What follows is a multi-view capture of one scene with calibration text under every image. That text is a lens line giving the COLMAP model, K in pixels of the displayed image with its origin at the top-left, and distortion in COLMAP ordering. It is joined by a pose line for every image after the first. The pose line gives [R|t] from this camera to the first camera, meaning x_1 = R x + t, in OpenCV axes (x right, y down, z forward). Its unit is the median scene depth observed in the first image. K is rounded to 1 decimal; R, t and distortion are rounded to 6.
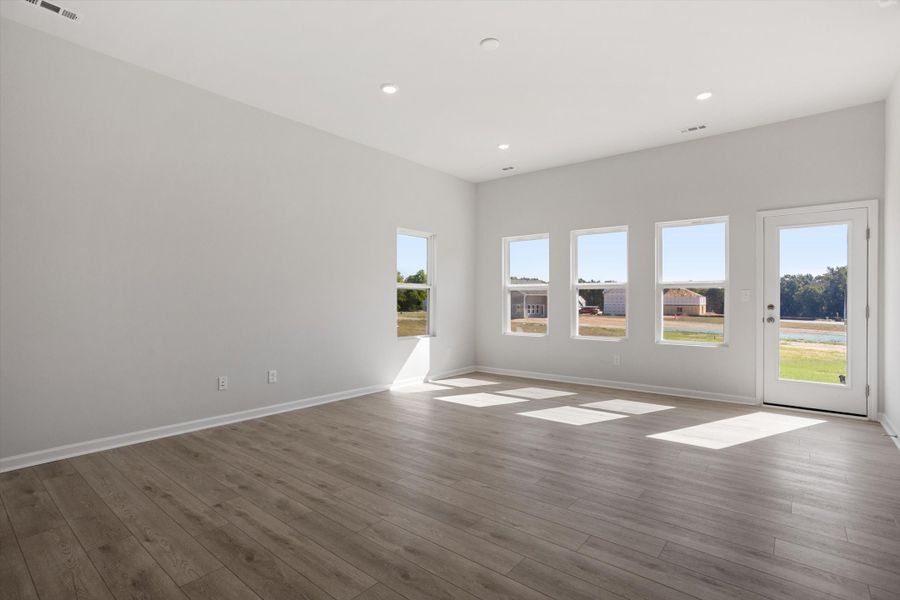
lens RADIAL K [[436.9, 0, 450.0], [0, 436.9, 300.0], [0, 0, 1]] dist [-0.045115, 0.025990]
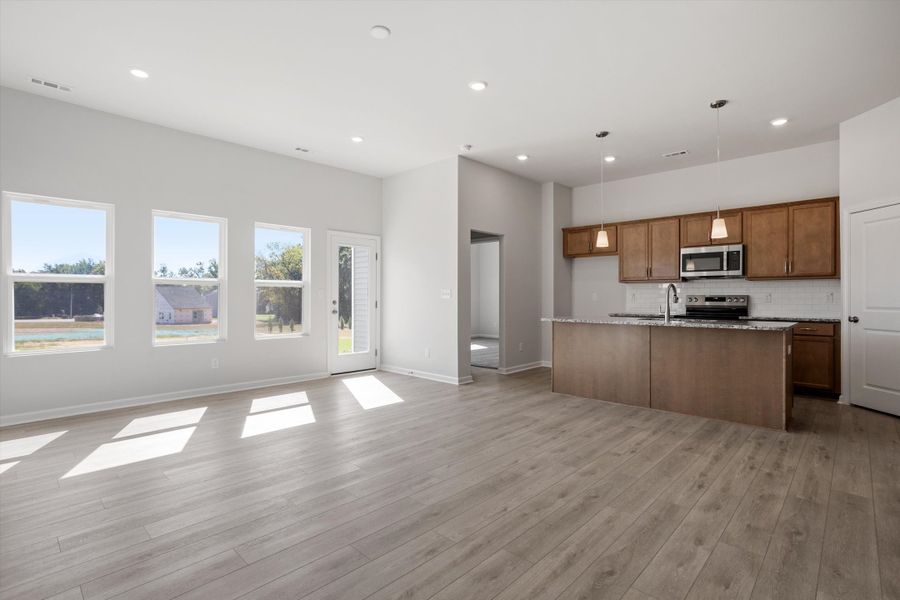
lens RADIAL K [[436.9, 0, 450.0], [0, 436.9, 300.0], [0, 0, 1]] dist [-0.045115, 0.025990]
pose [[0.074981, -0.006793, 0.997162, -0.900391], [0.000866, 0.999977, 0.006747, -0.000990], [-0.997185, 0.000357, 0.074985, 0.808246]]
